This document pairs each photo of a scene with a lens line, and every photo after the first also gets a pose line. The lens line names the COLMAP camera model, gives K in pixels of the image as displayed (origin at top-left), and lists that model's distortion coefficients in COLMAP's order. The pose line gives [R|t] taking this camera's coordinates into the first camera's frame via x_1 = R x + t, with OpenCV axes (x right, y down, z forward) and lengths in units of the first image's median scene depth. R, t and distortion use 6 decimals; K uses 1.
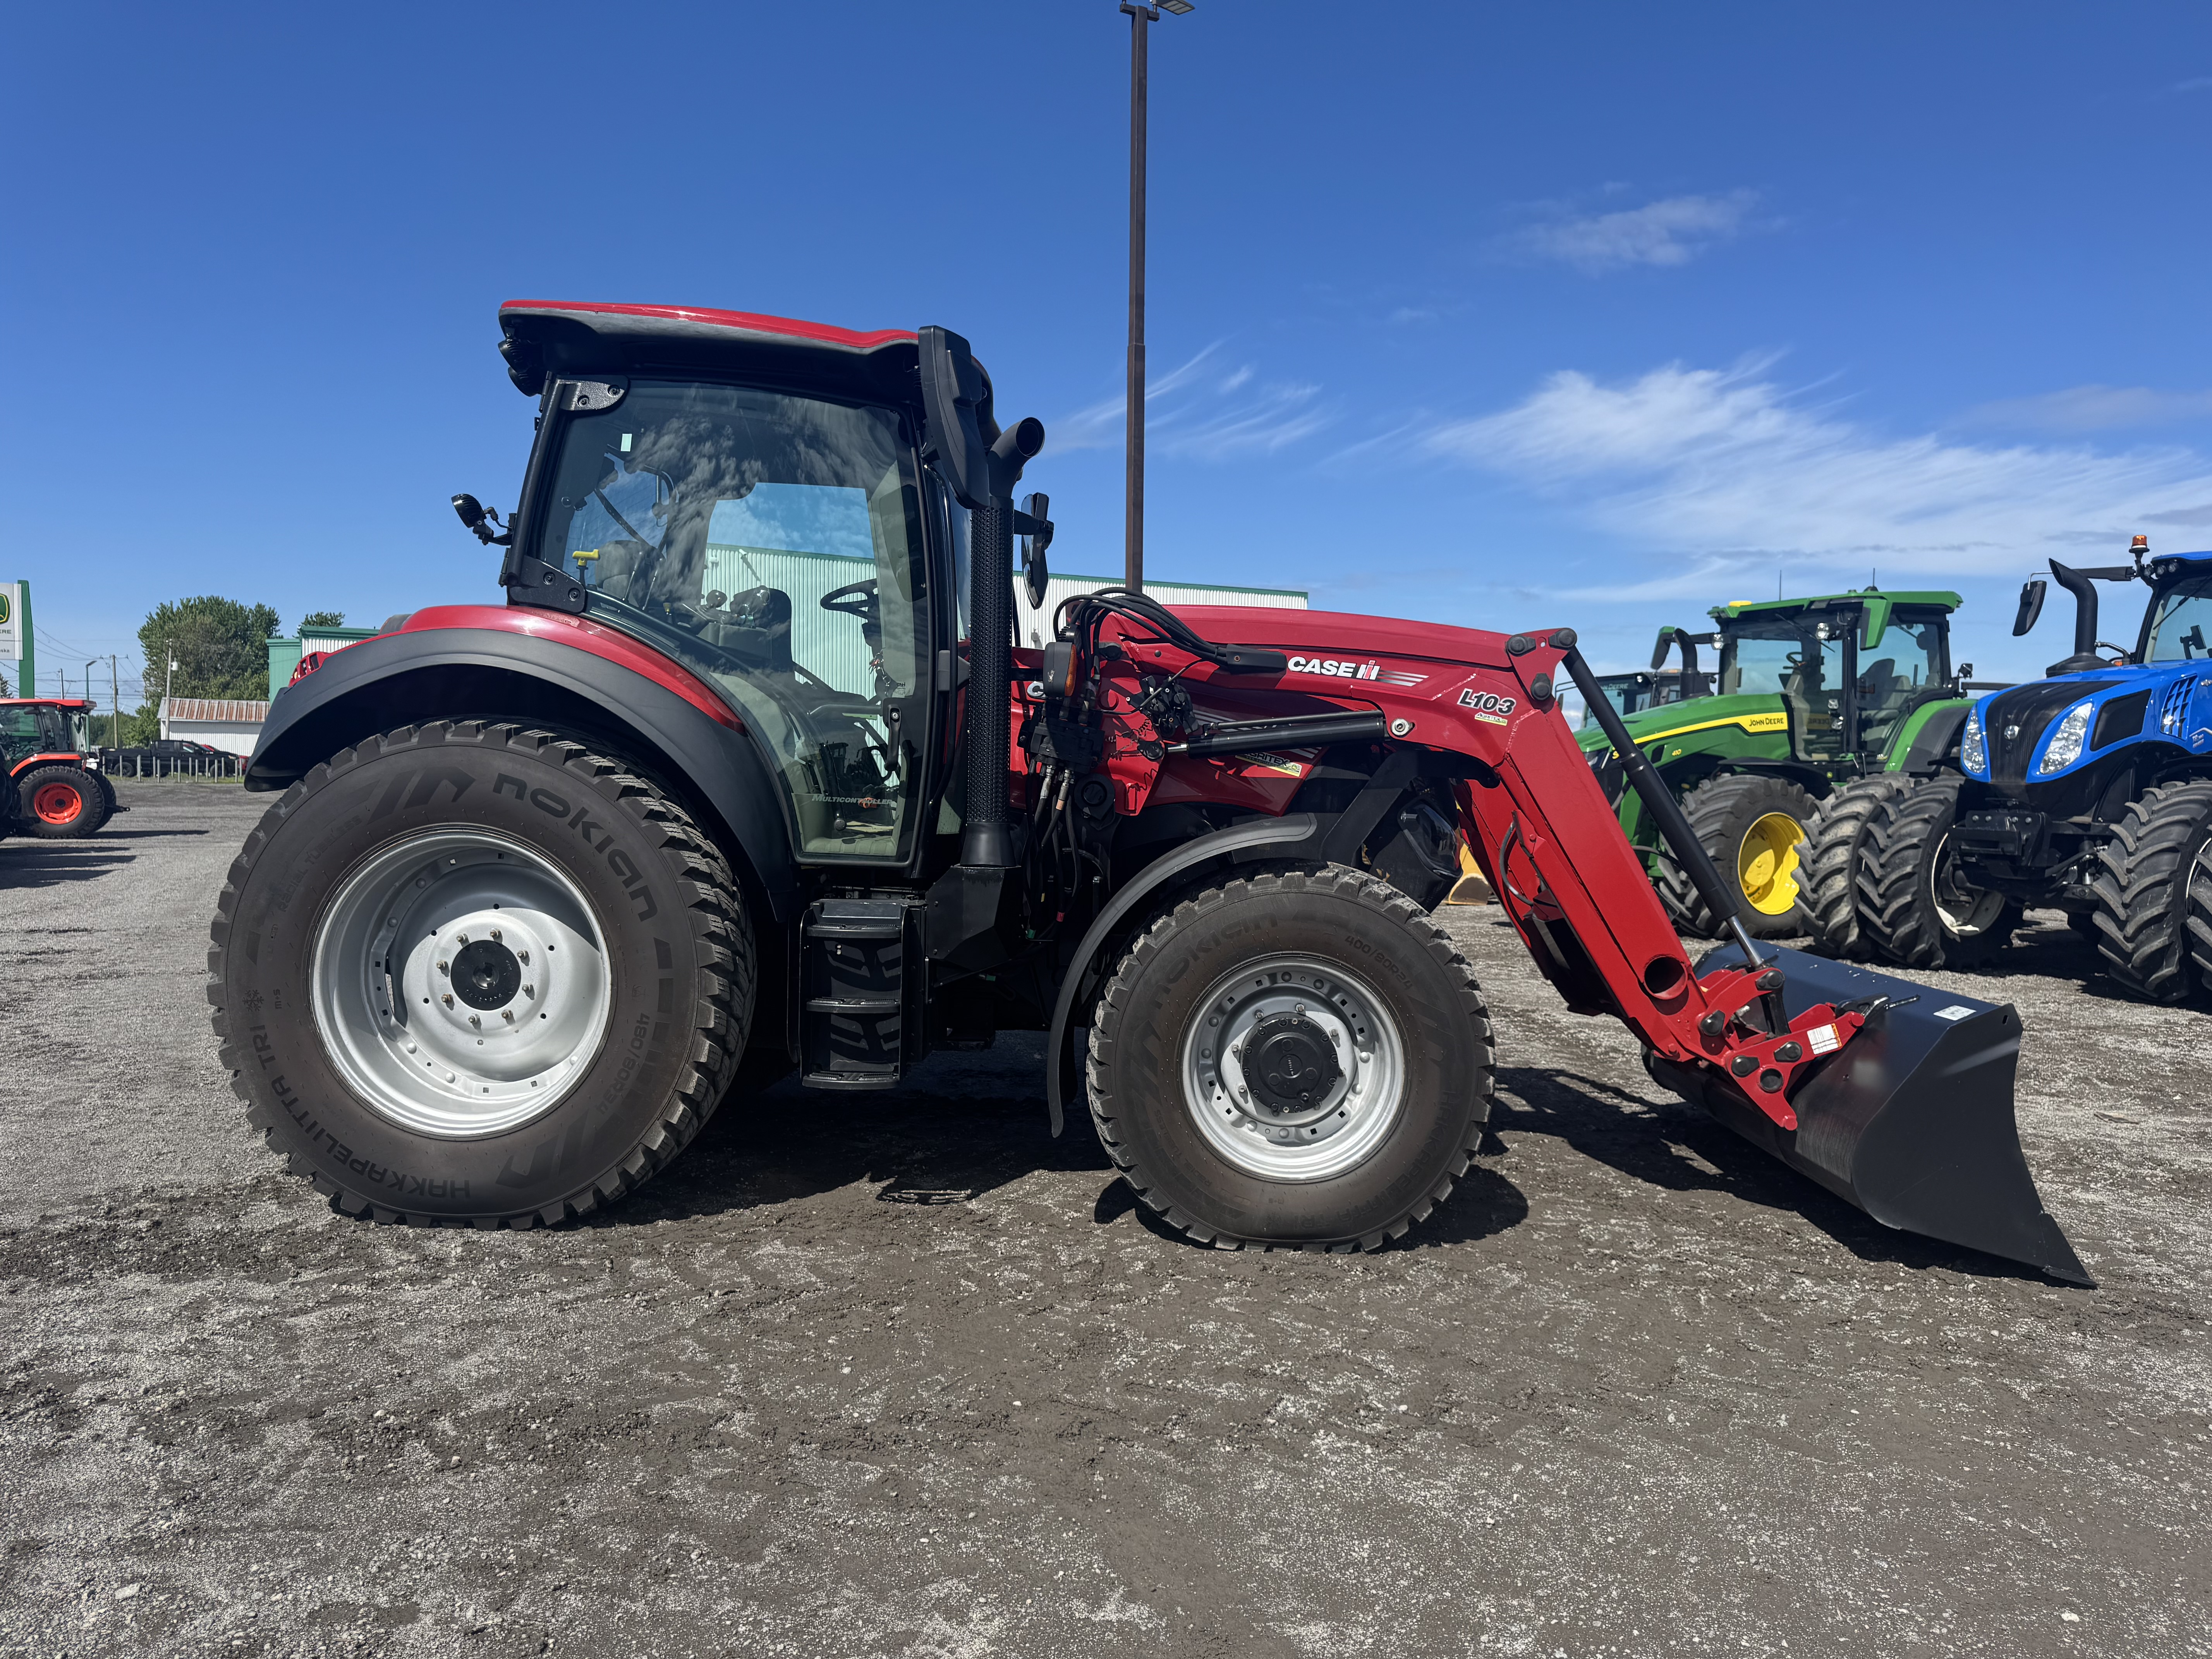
lens RADIAL K [[1543.8, 0, 1106.0], [0, 1543.8, 829.5], [0, 0, 1]] dist [0.038981, -0.041223]
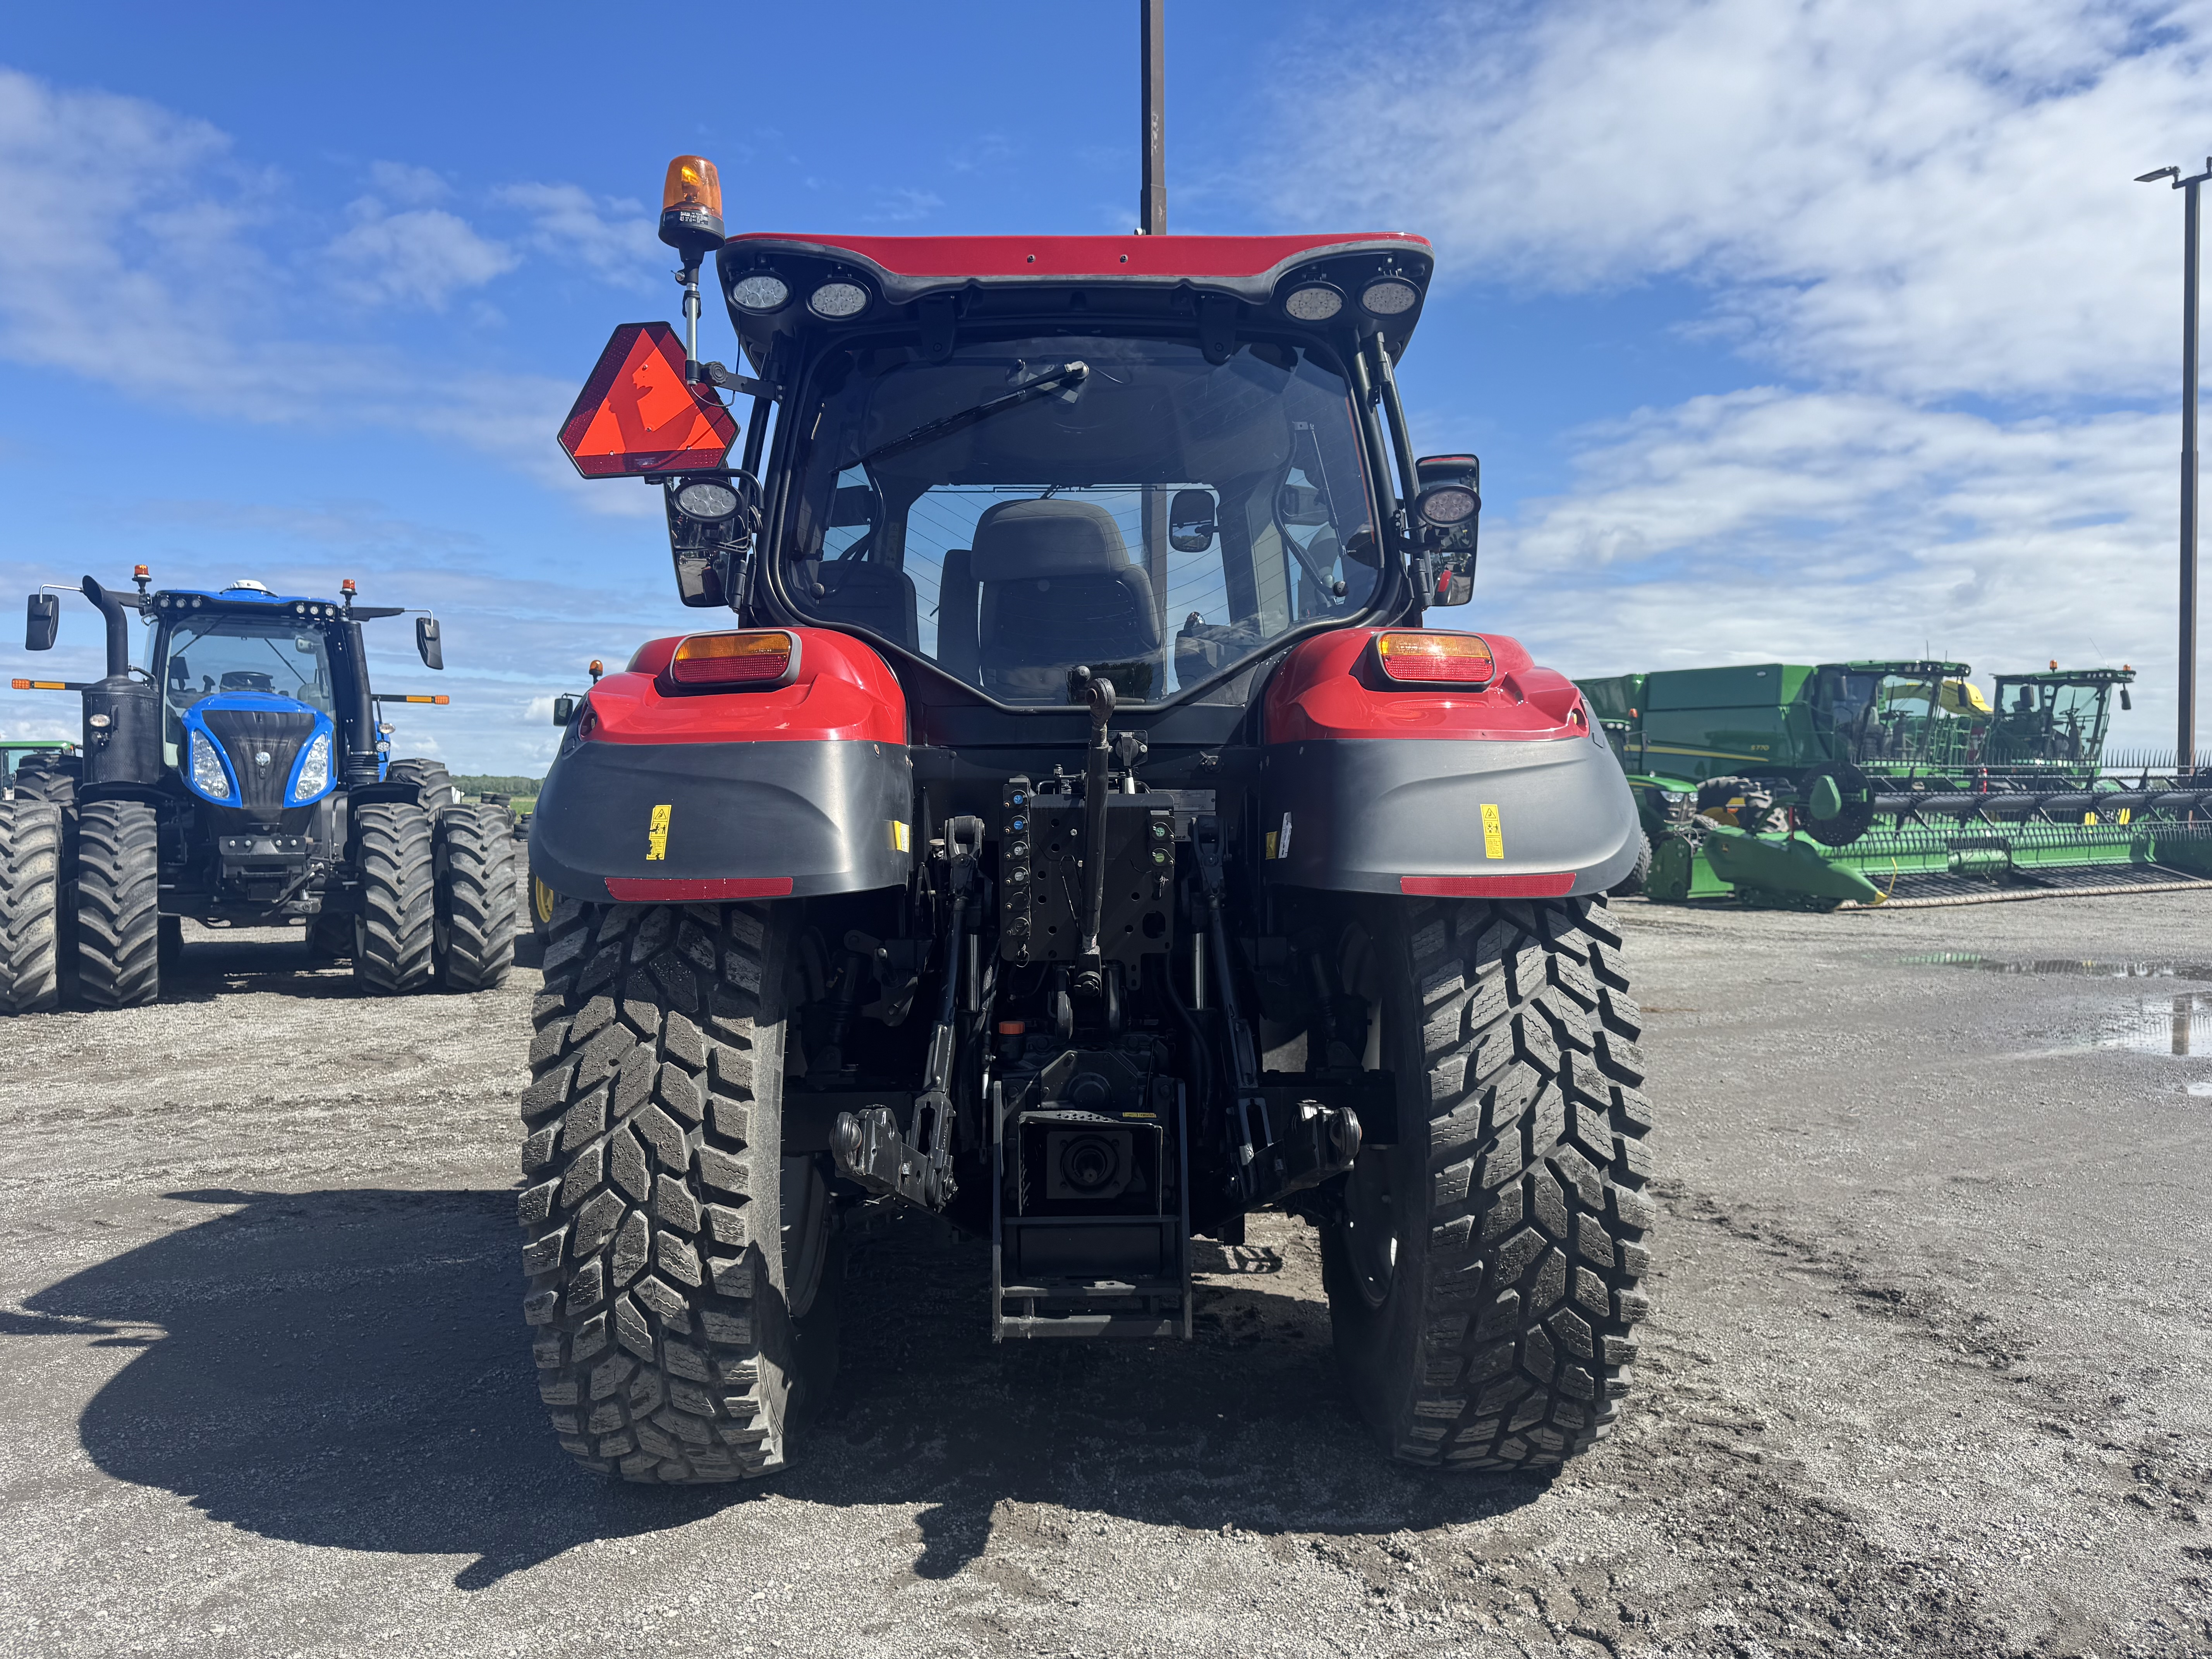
lens RADIAL K [[1559.3, 0, 1106.0], [0, 1559.3, 829.5], [0, 0, 1]] dist [0.005641, -0.006198]
pose [[-0.072713, -0.029649, 0.996912, -0.454890], [0.033150, 0.998934, 0.032127, -0.028513], [-0.996802, 0.035383, -0.071653, 0.484921]]
